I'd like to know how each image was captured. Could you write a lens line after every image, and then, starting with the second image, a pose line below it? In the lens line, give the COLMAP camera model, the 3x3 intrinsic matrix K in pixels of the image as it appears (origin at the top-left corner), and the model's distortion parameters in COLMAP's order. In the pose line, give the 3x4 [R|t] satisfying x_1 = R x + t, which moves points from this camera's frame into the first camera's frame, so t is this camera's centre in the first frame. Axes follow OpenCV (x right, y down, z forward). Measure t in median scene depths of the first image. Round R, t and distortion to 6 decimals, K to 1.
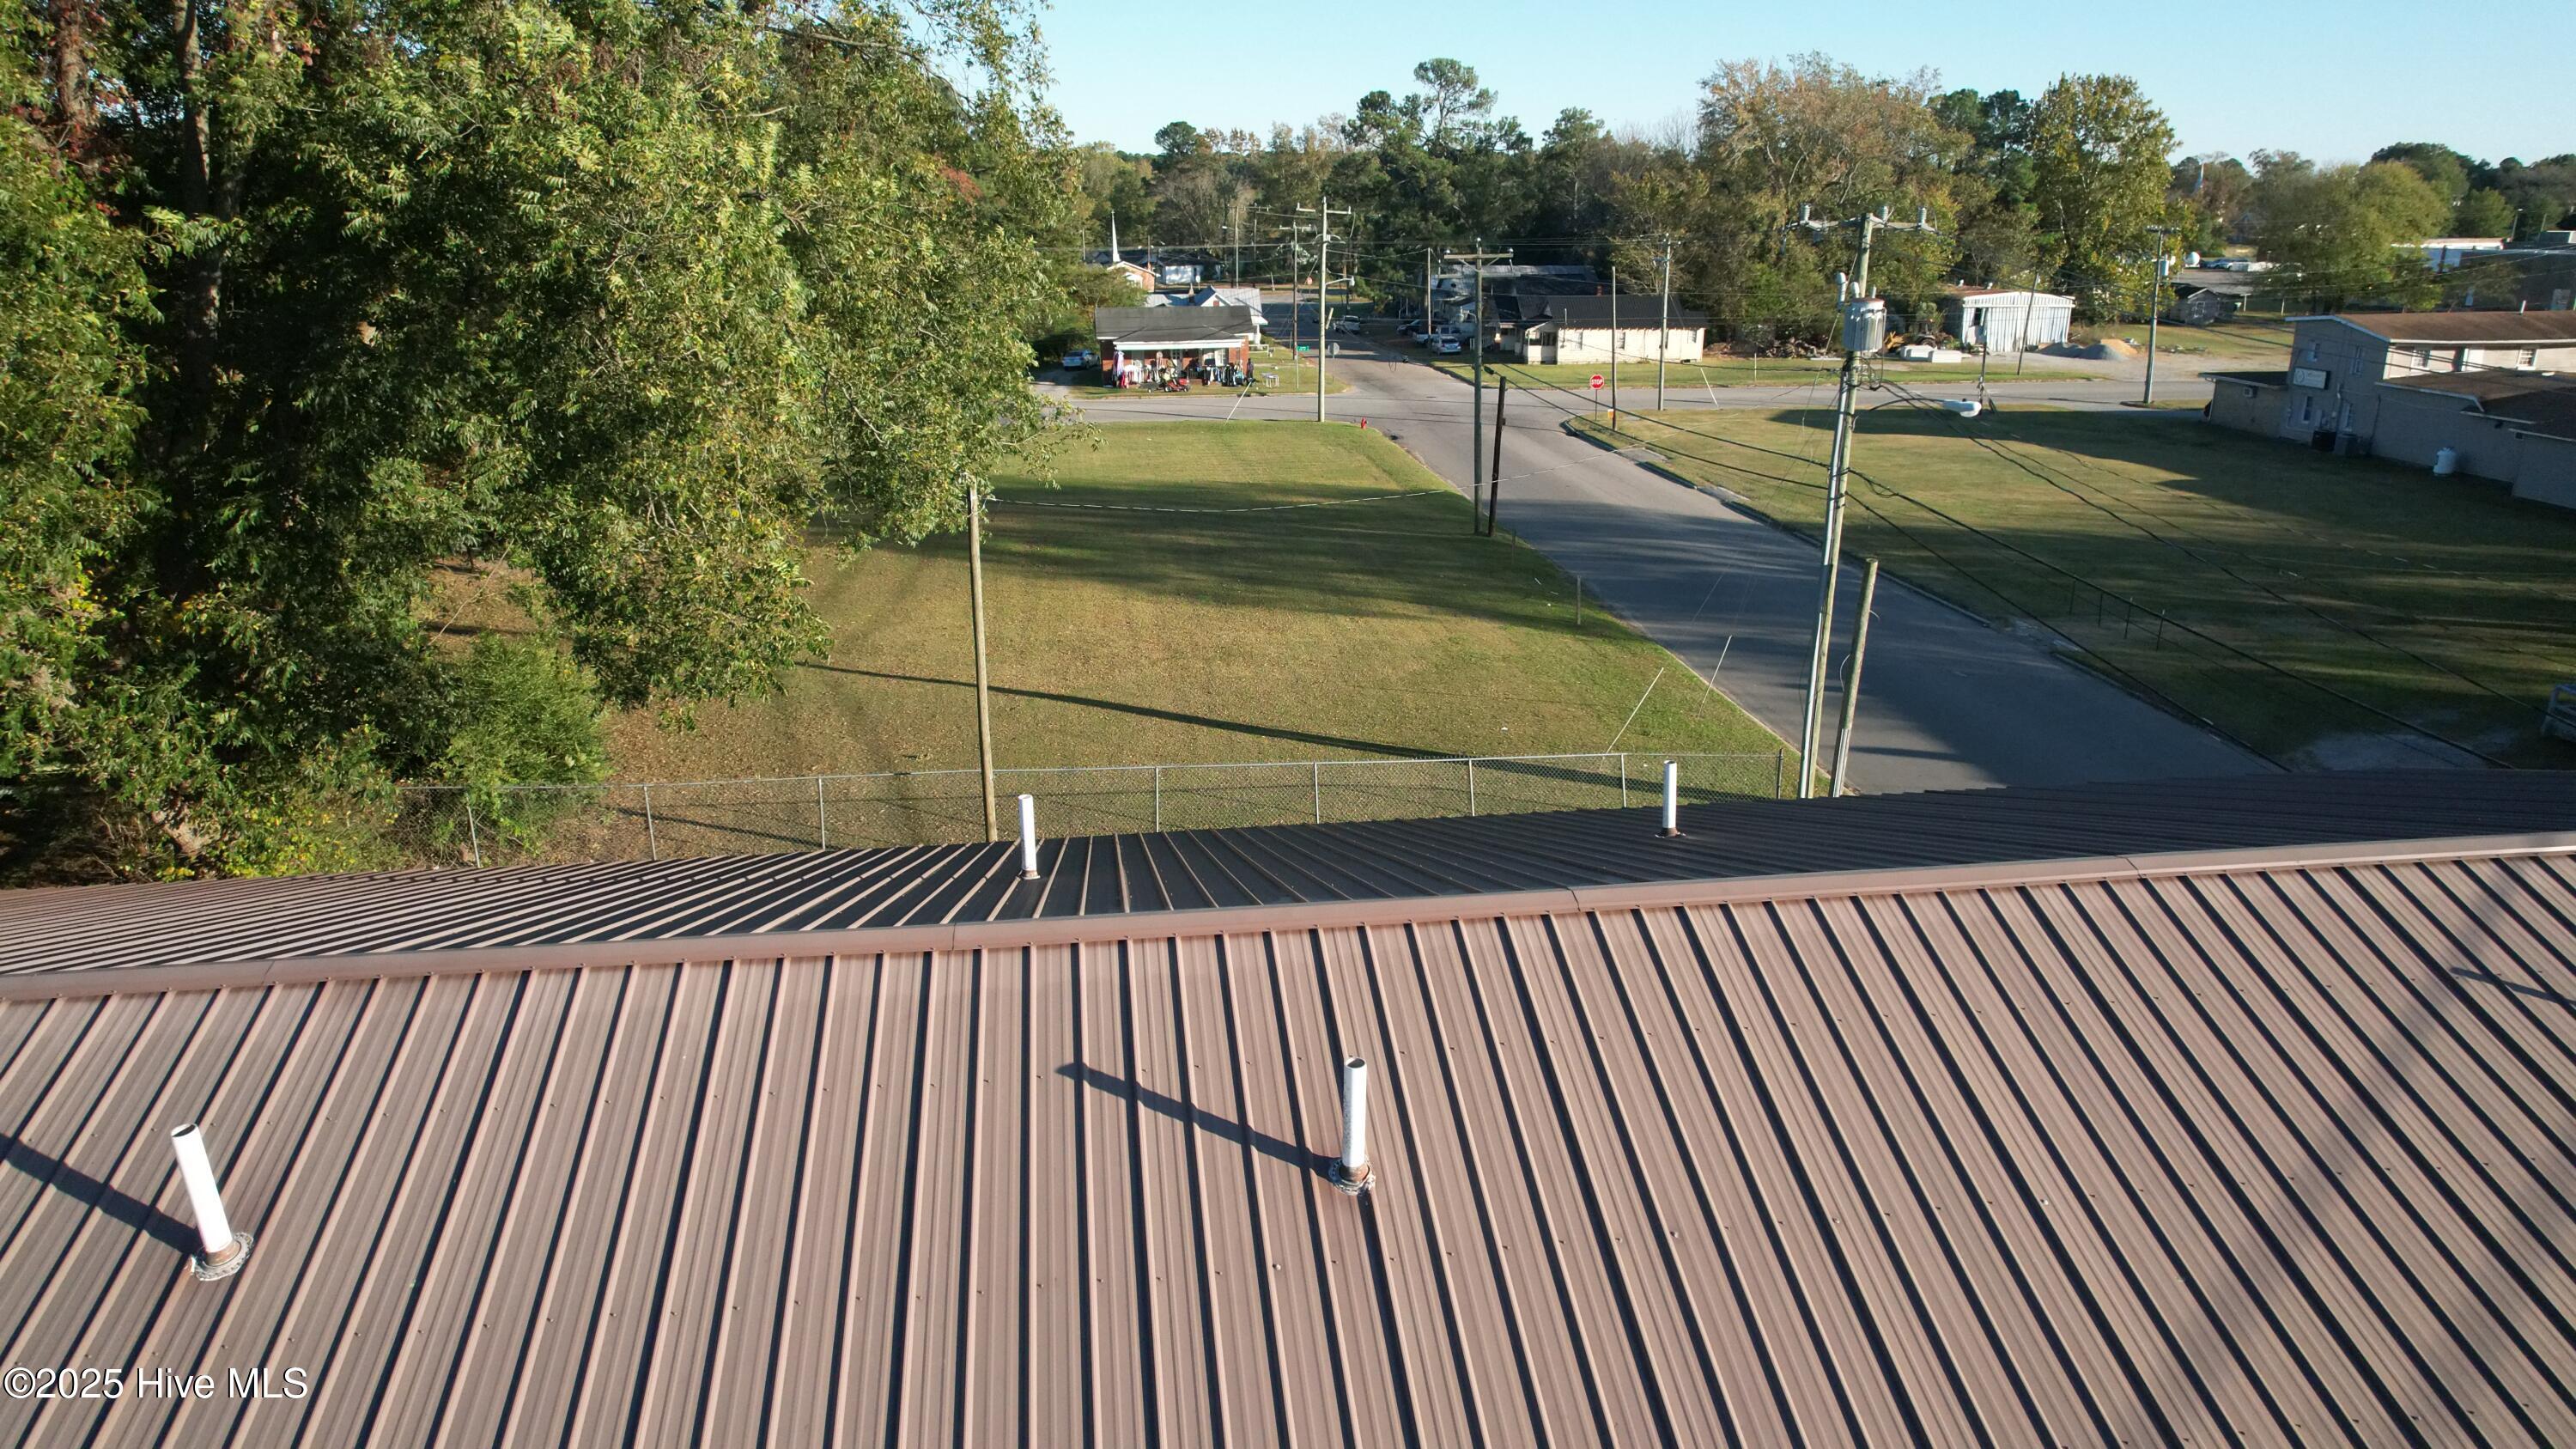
lens RADIAL K [[1585.4, 0, 1292.5], [0, 1585.4, 730.8], [0, 0, 1]] dist [-0.070319, 0.056956]
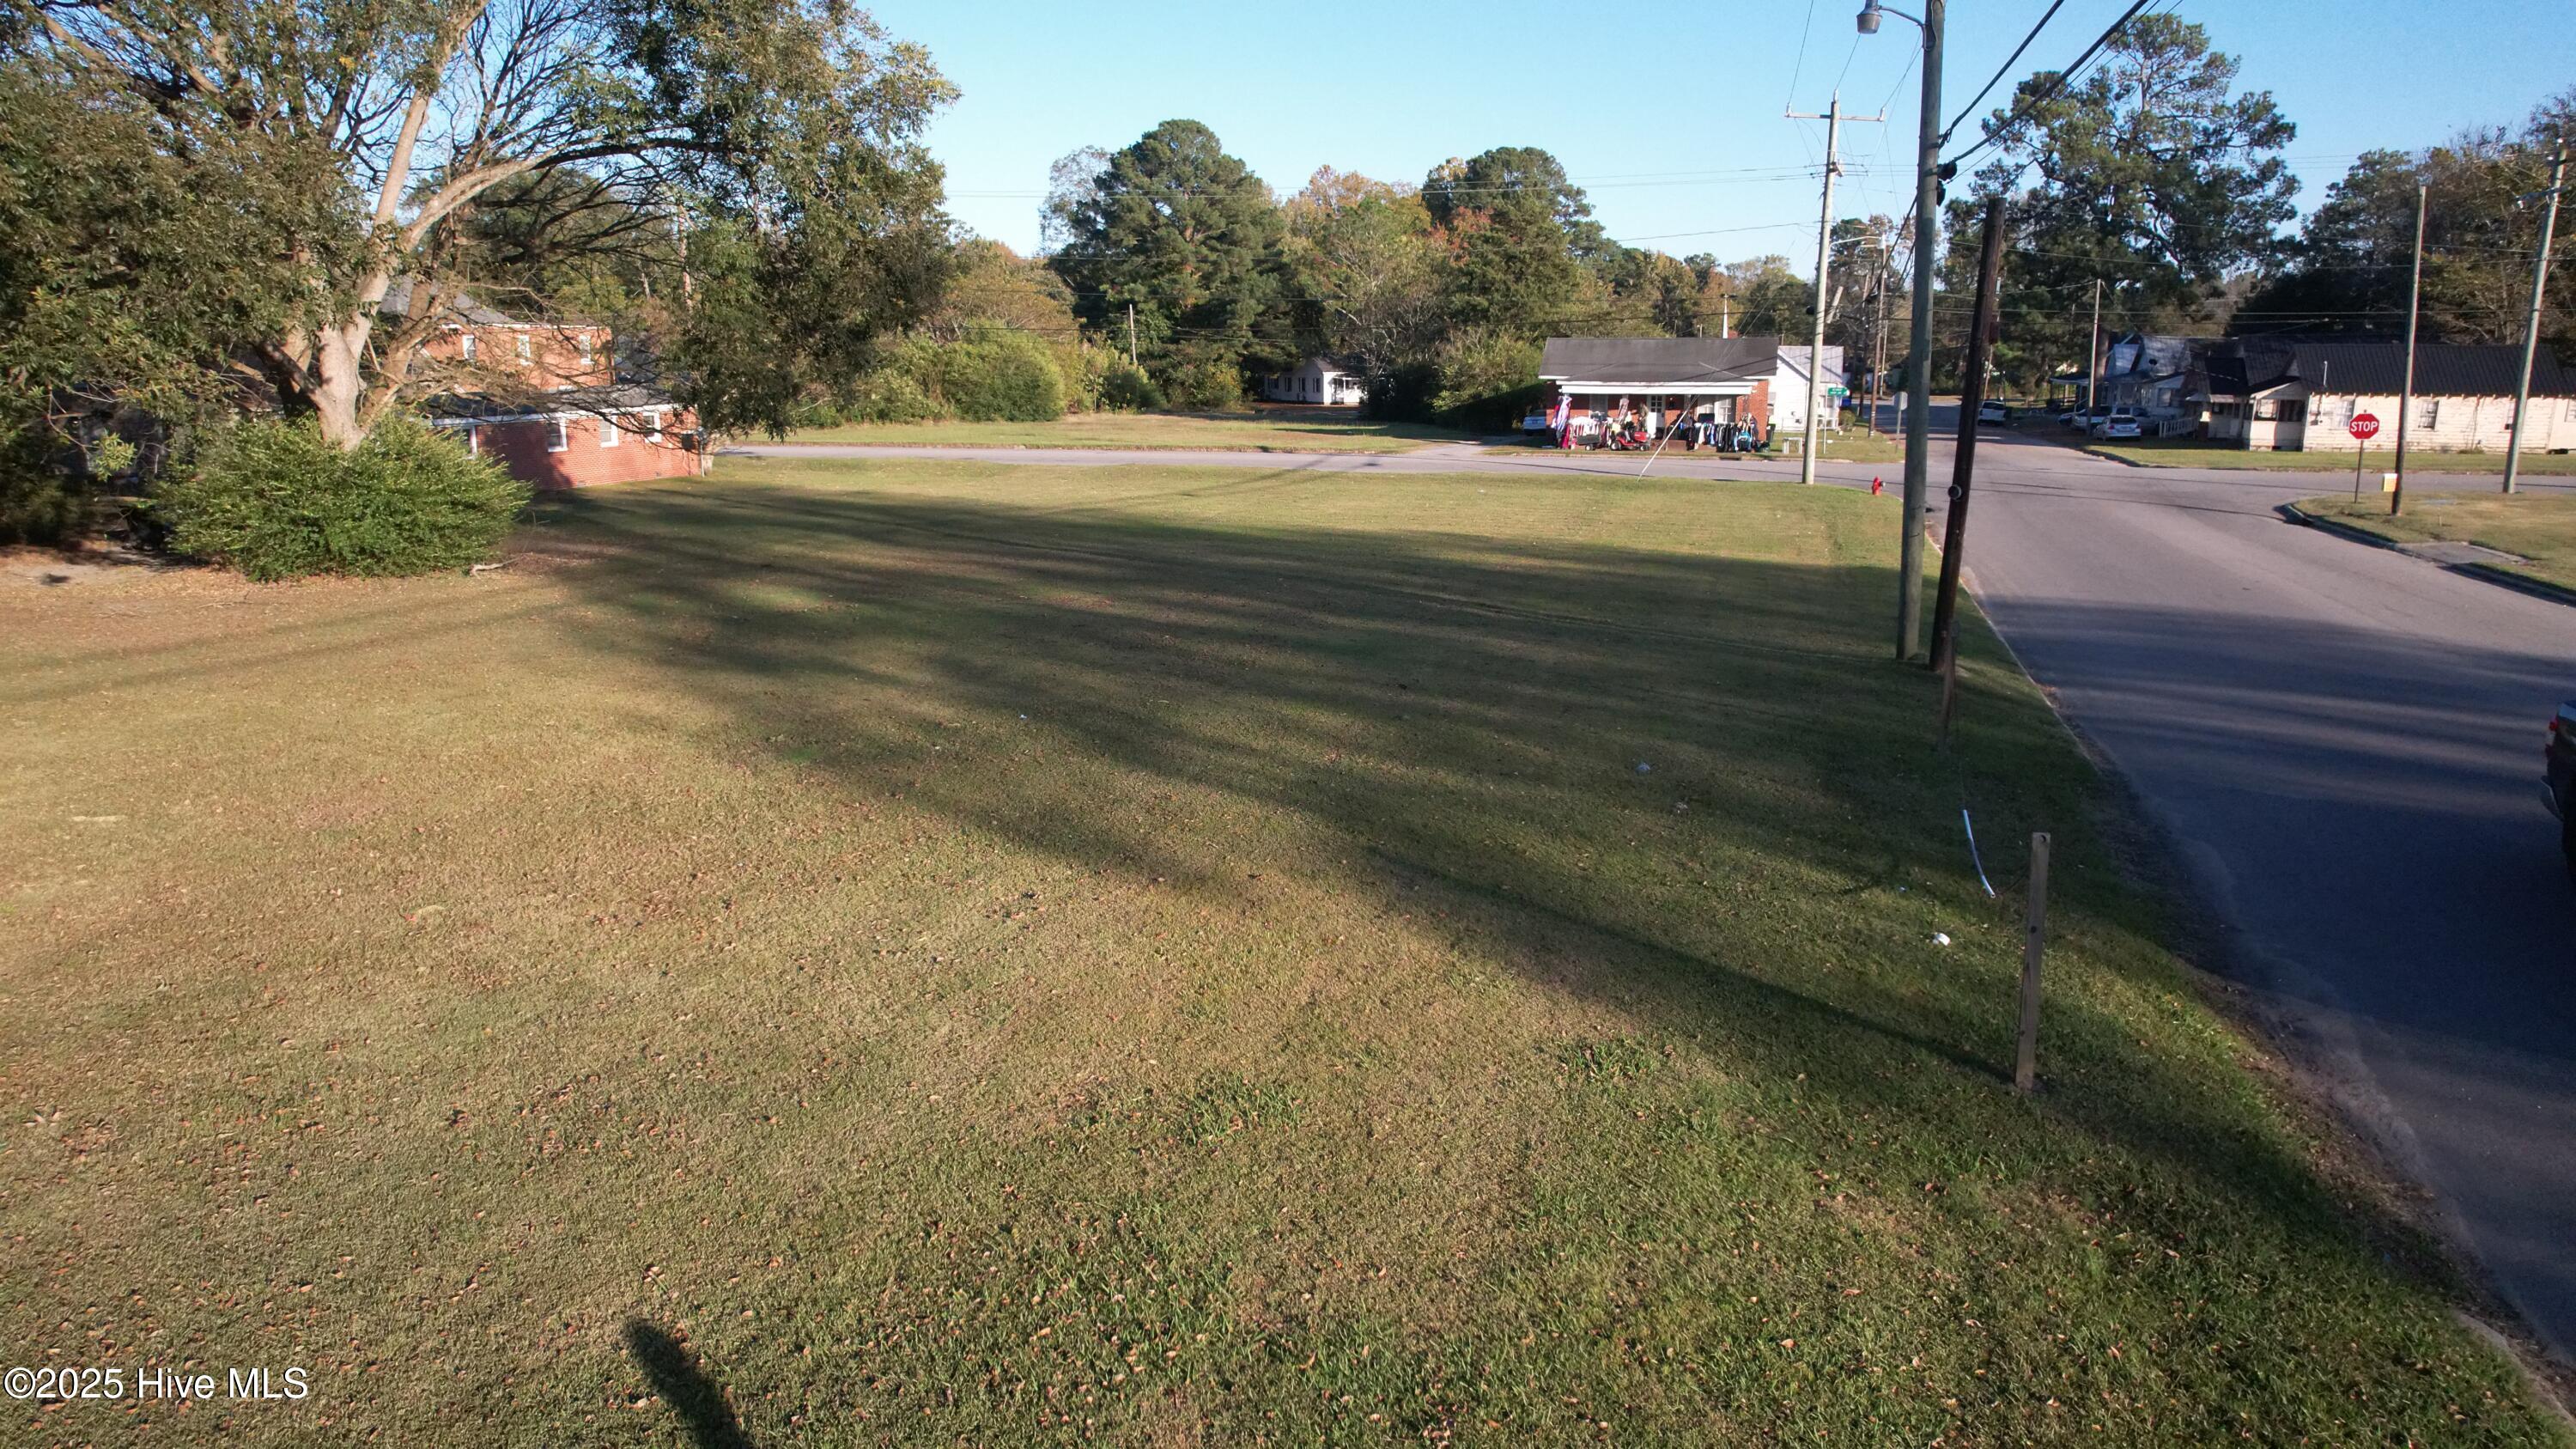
lens RADIAL K [[1585.4, 0, 1292.5], [0, 1585.4, 730.8], [0, 0, 1]] dist [-0.070319, 0.056956]
pose [[0.909157, 0.094472, -0.405596, 0.063850], [-0.130042, 0.989631, -0.060986, -0.032692], [0.395629, 0.108190, 0.912016, 0.290984]]
